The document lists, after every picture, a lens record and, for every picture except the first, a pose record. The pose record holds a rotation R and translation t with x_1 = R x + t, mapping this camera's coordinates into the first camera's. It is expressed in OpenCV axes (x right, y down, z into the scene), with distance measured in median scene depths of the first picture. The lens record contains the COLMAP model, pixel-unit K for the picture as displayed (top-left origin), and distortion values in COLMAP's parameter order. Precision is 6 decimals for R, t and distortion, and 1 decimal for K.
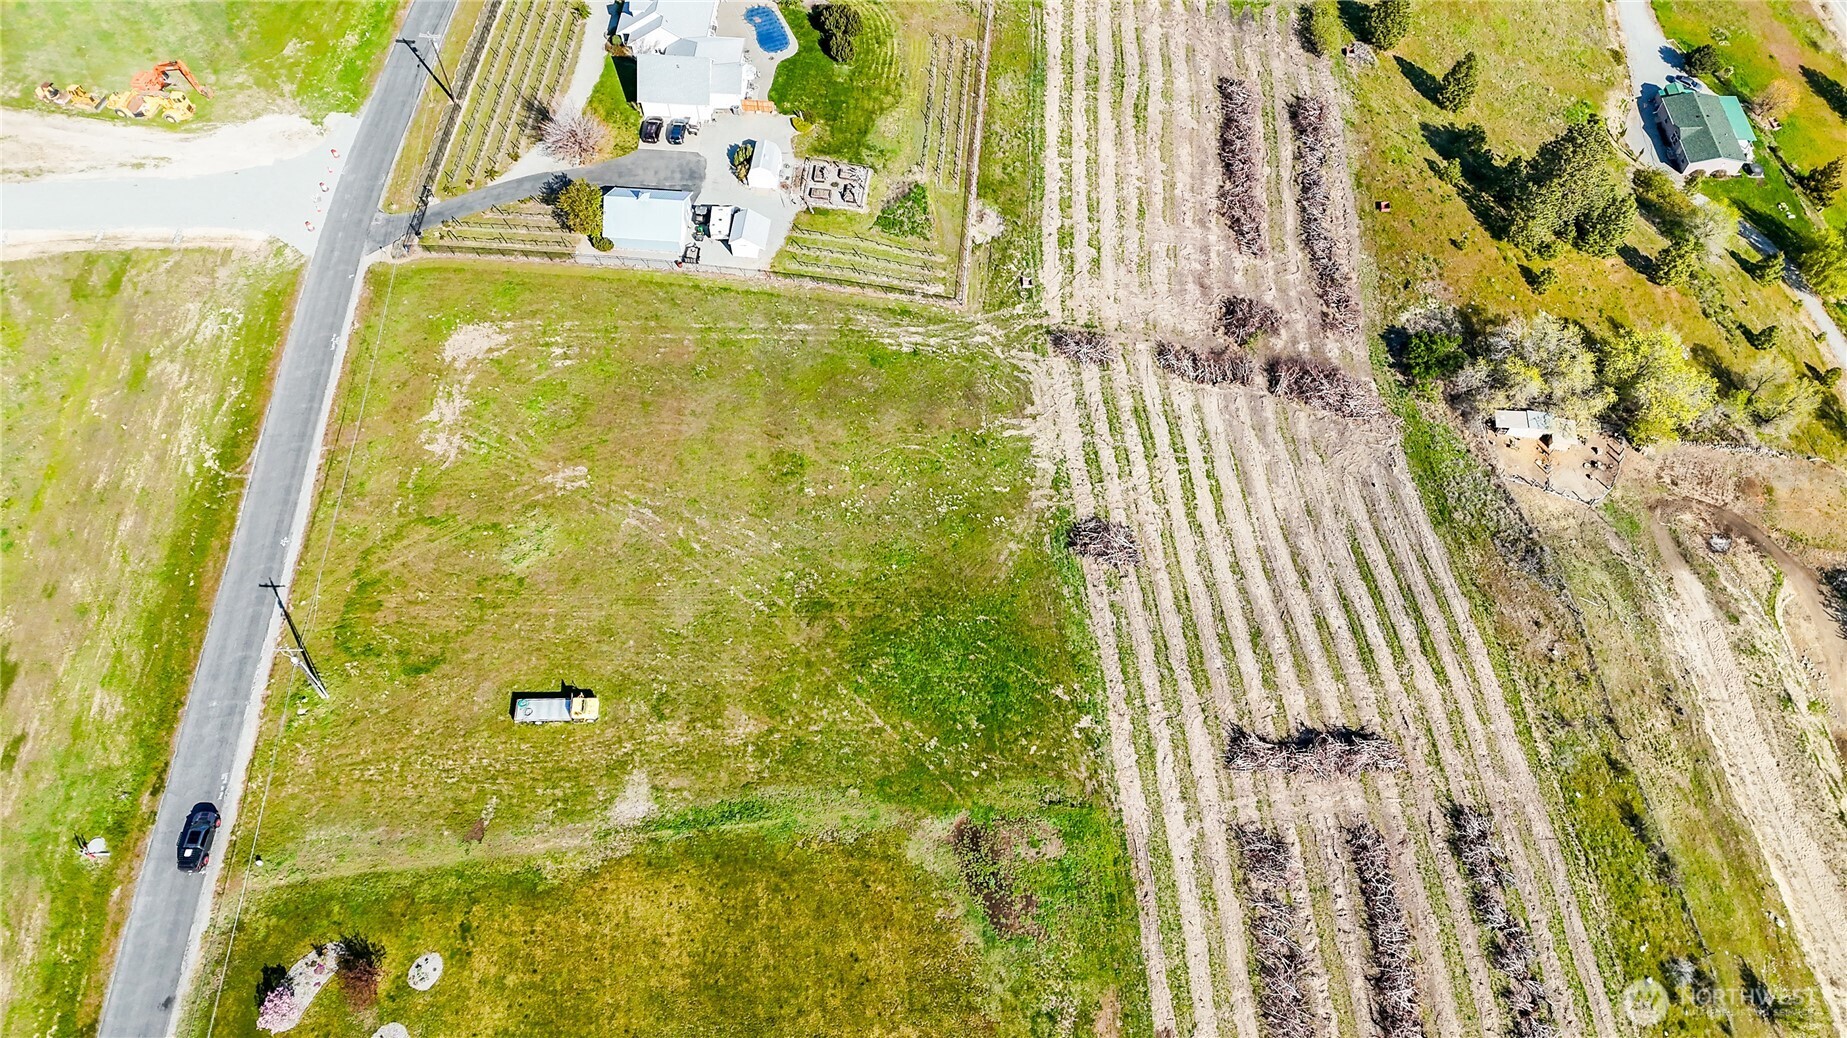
lens RADIAL K [[1353.6, 0, 924.6], [0, 1353.6, 526.3], [0, 0, 1]] dist [0.068144, -0.056257]
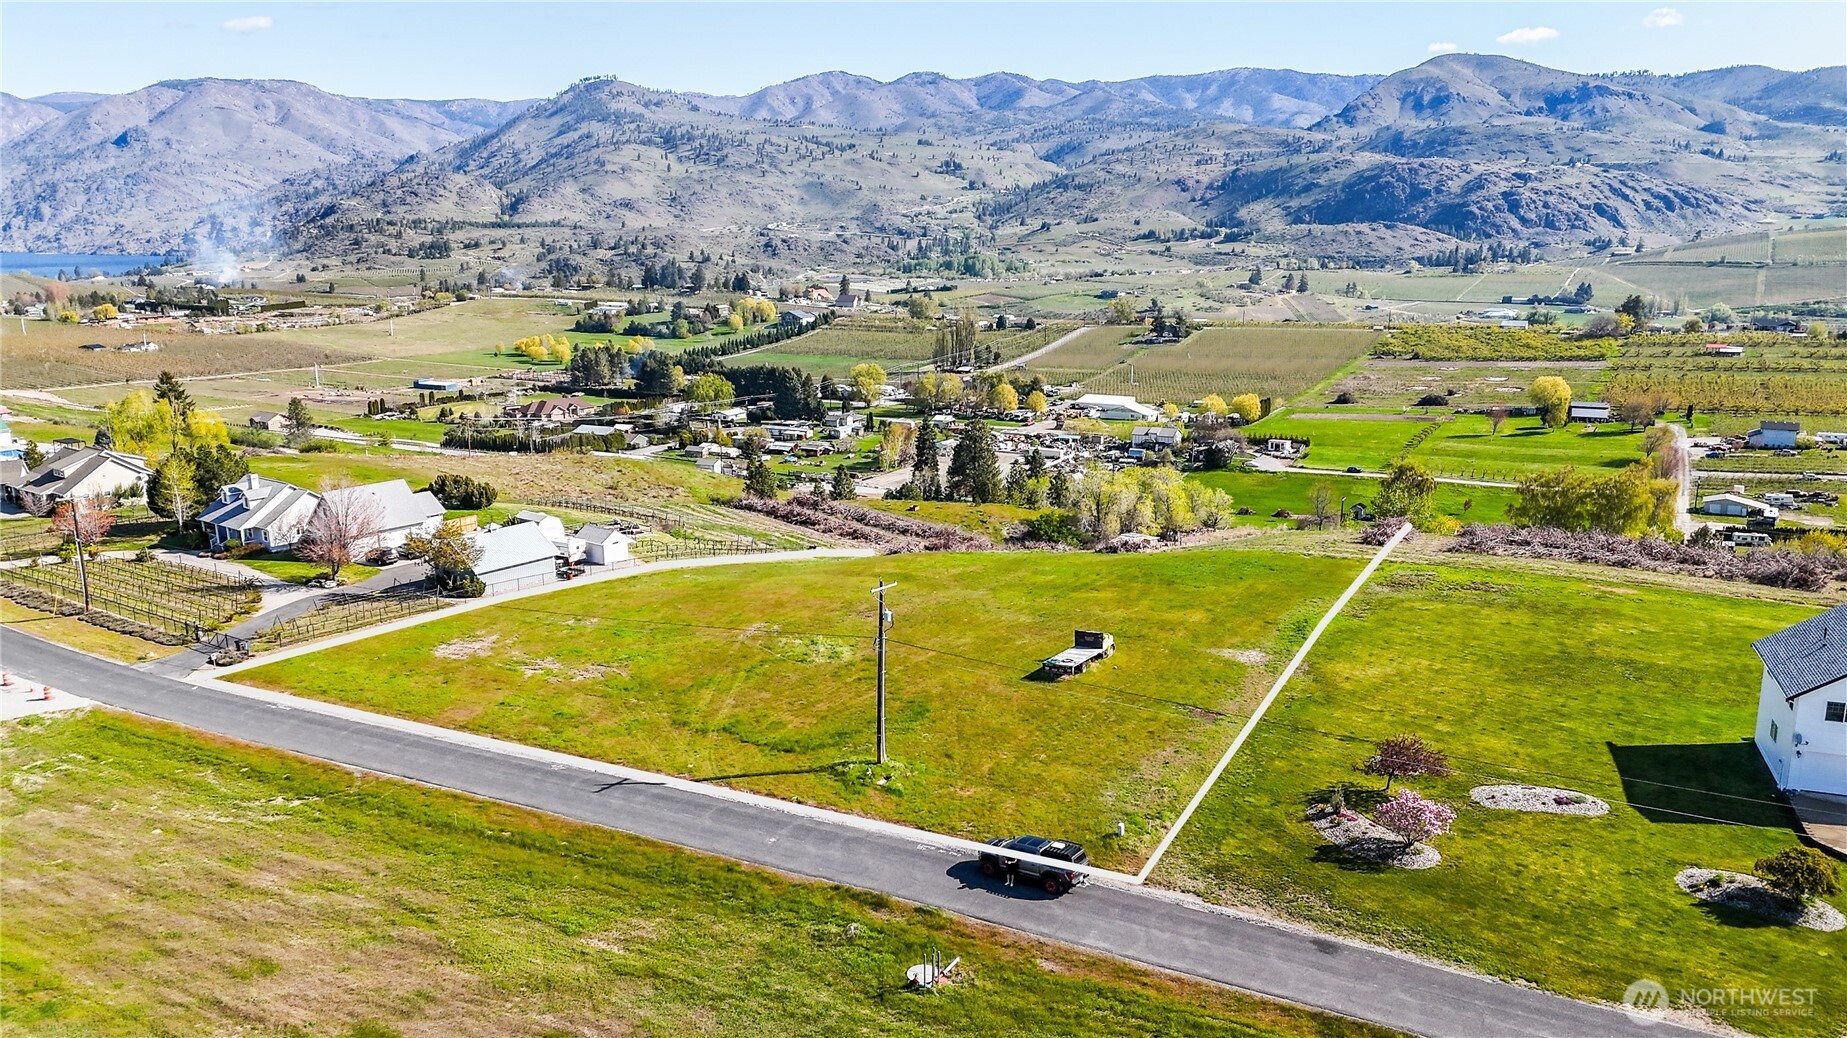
lens RADIAL K [[1349.6, 0, 926.0], [0, 1349.6, 528.9], [0, 0, 1]] dist [0.093710, -0.096176]
pose [[0.546740, -0.186985, 0.816157, -0.806089], [0.725208, 0.592957, -0.349965, 0.258366], [-0.418508, 0.783223, 0.459797, 0.564130]]
